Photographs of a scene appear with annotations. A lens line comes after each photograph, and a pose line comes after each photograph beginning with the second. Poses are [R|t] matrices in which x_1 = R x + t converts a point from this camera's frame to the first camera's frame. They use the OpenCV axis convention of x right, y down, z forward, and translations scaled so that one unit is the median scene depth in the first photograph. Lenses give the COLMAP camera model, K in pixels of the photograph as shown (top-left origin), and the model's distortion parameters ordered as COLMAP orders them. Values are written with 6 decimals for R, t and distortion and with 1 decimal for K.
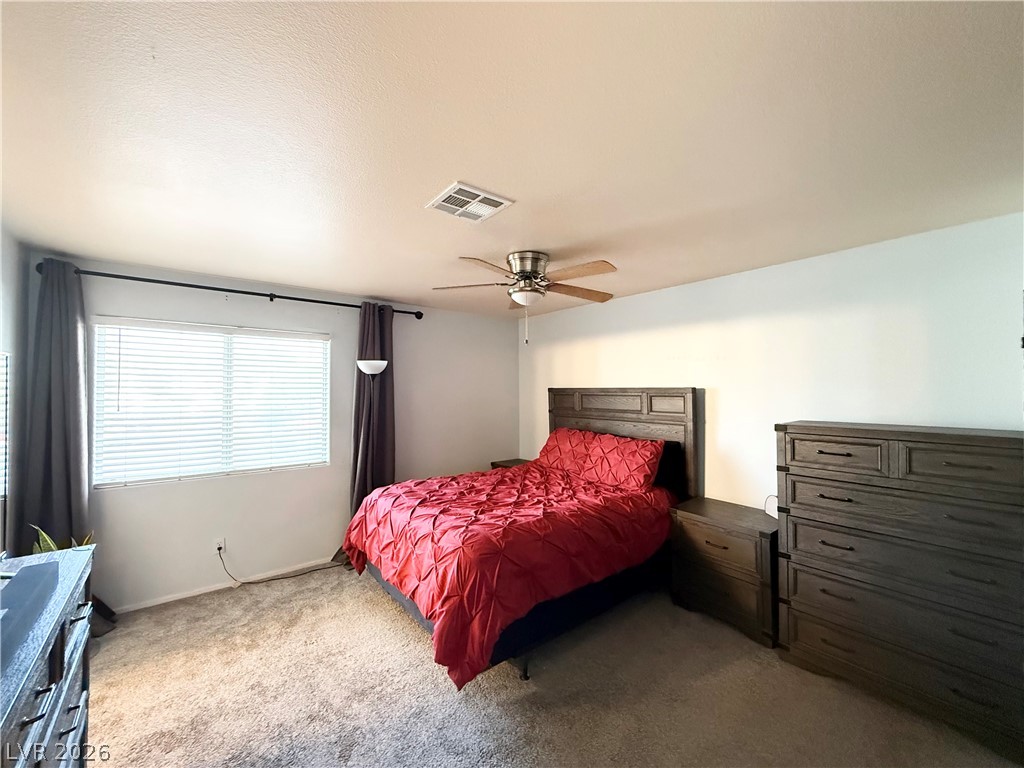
lens RADIAL K [[407.0, 0, 510.5], [0, 407.0, 383.2], [0, 0, 1]] dist [-0.001115, -0.000107]
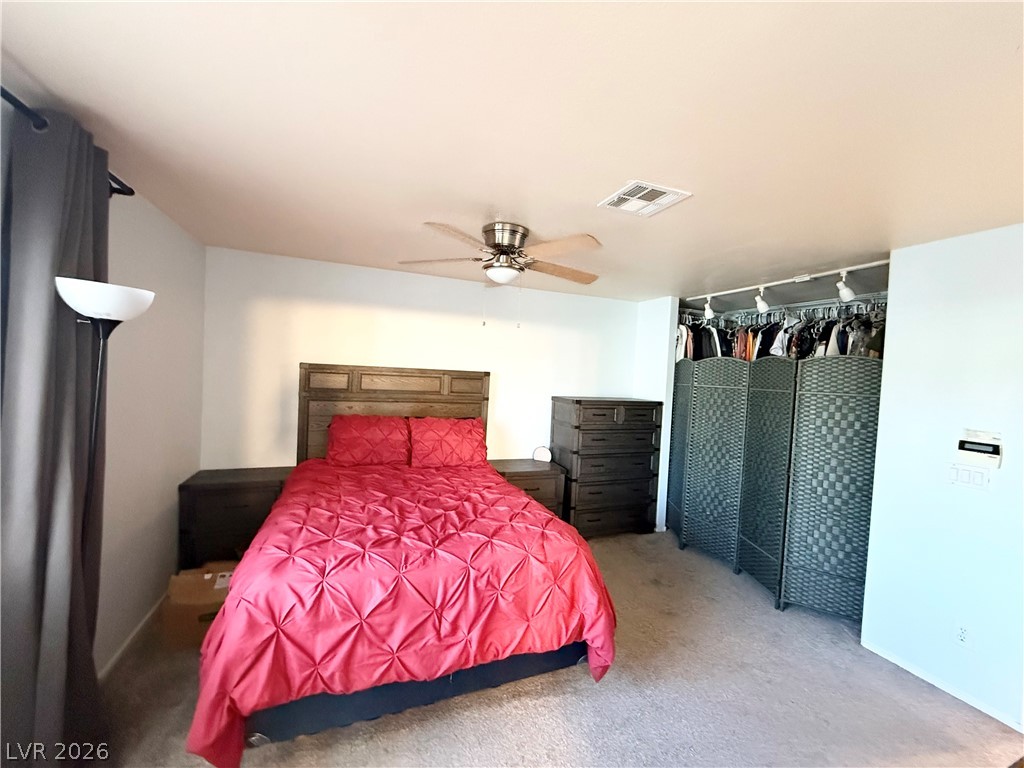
lens RADIAL K [[407.0, 0, 510.5], [0, 407.0, 383.2], [0, 0, 1]] dist [-0.001115, -0.000107]
pose [[0.283663, -0.011790, 0.958852, -0.828524], [-0.065822, 0.997327, 0.031735, 0.002263], [-0.956662, -0.072116, 0.282129, 0.709595]]
